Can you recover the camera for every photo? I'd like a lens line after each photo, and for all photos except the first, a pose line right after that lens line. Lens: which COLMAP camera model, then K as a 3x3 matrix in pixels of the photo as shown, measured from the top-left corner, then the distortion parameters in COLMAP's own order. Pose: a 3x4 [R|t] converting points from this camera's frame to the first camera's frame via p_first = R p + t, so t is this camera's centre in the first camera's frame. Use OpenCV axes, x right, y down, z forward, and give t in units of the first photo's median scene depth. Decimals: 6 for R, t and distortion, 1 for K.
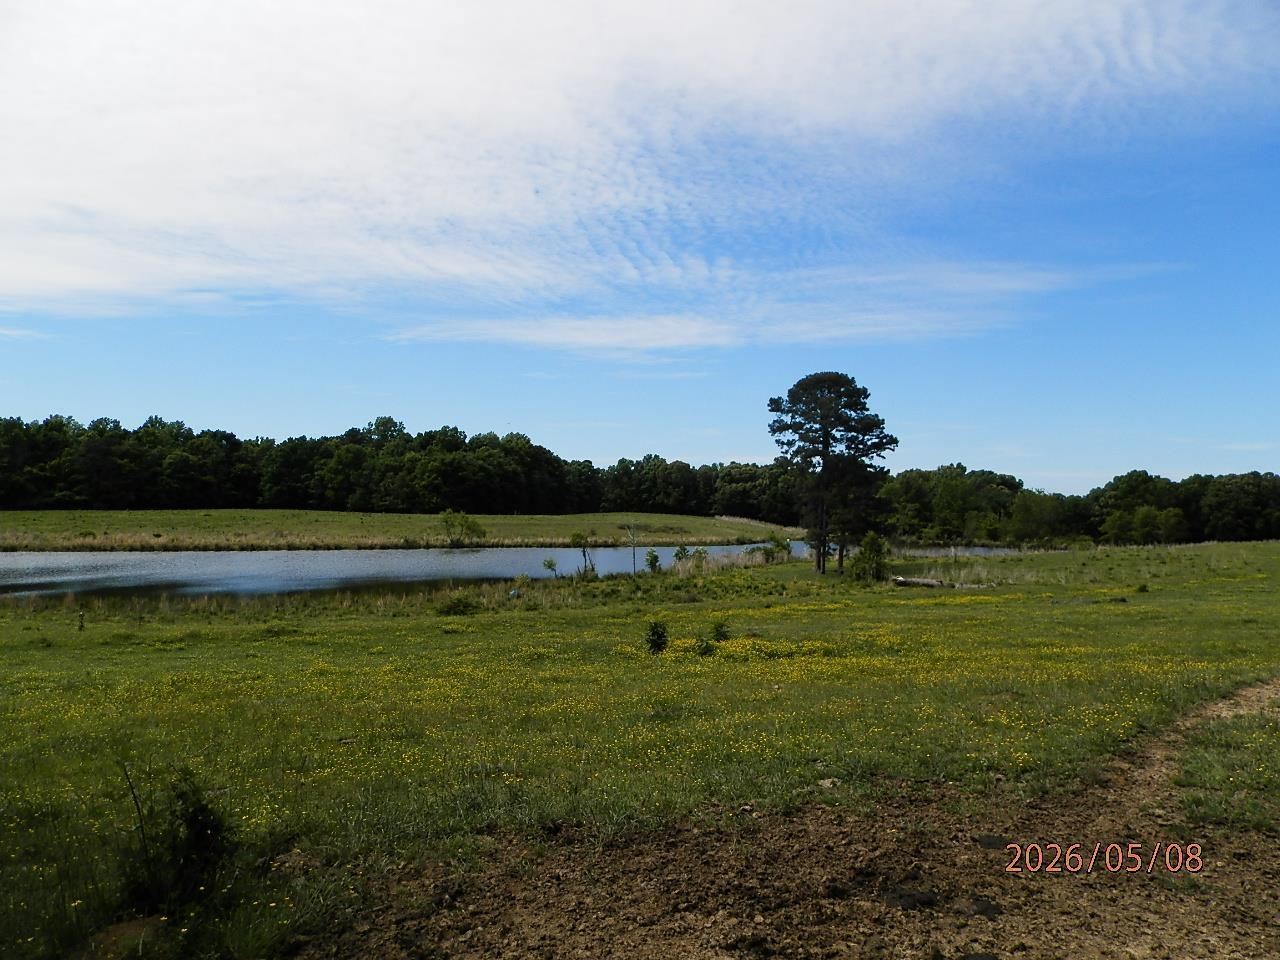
lens RADIAL K [[965.9, 0, 641.7], [0, 965.9, 496.5], [0, 0, 1]] dist [0.009486, -0.000649]
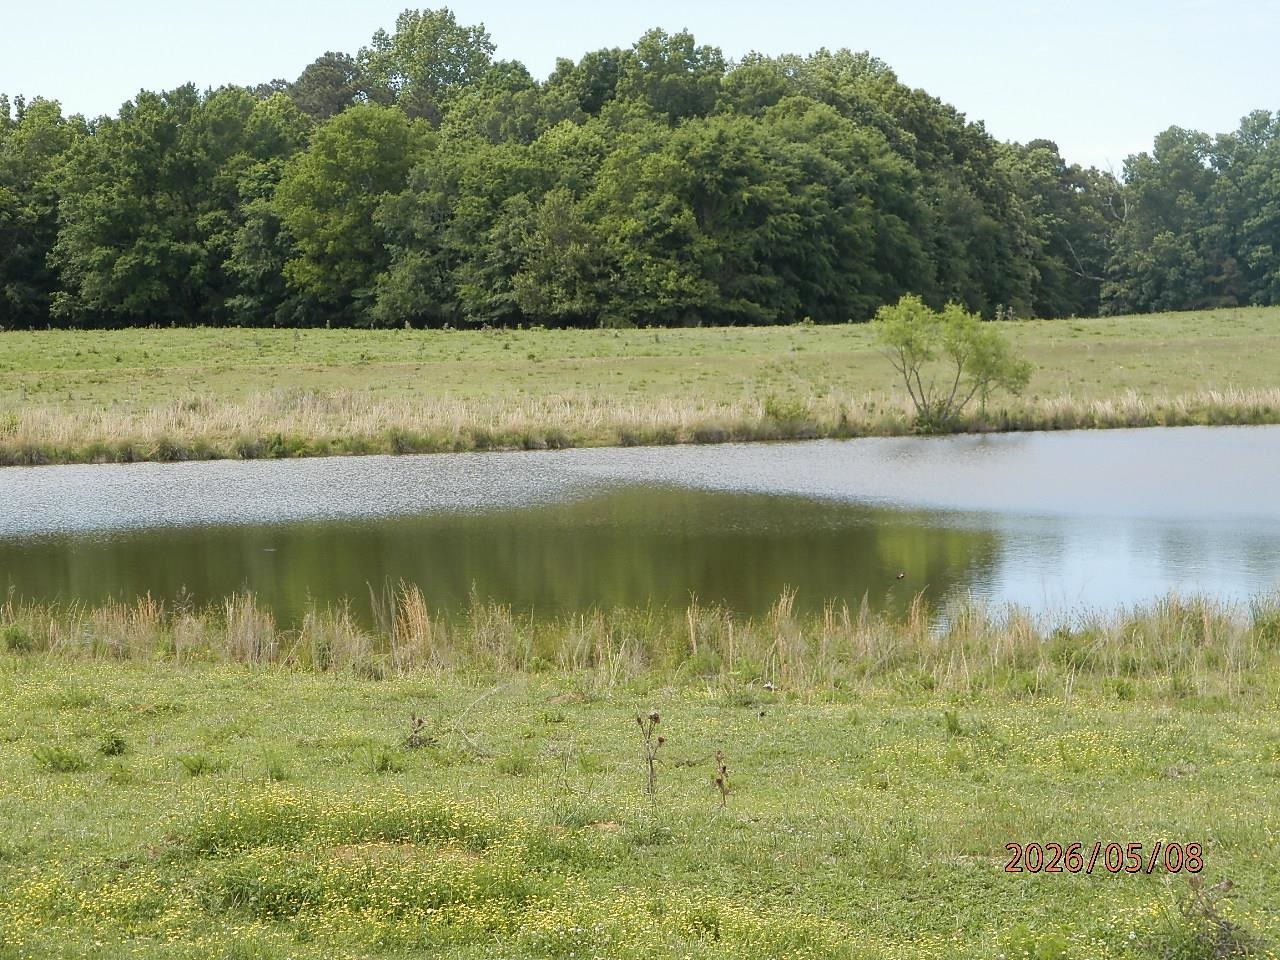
lens RADIAL K [[3127.6, 0, 566.6], [0, 3127.6, 533.6], [0, 0, 1]] dist [0.045346, 0.000000]
pose [[0.991891, -0.021073, -0.125336, -0.122517], [0.031033, 0.996466, 0.078056, 0.004512], [0.123248, -0.081312, 0.989039, 0.042754]]
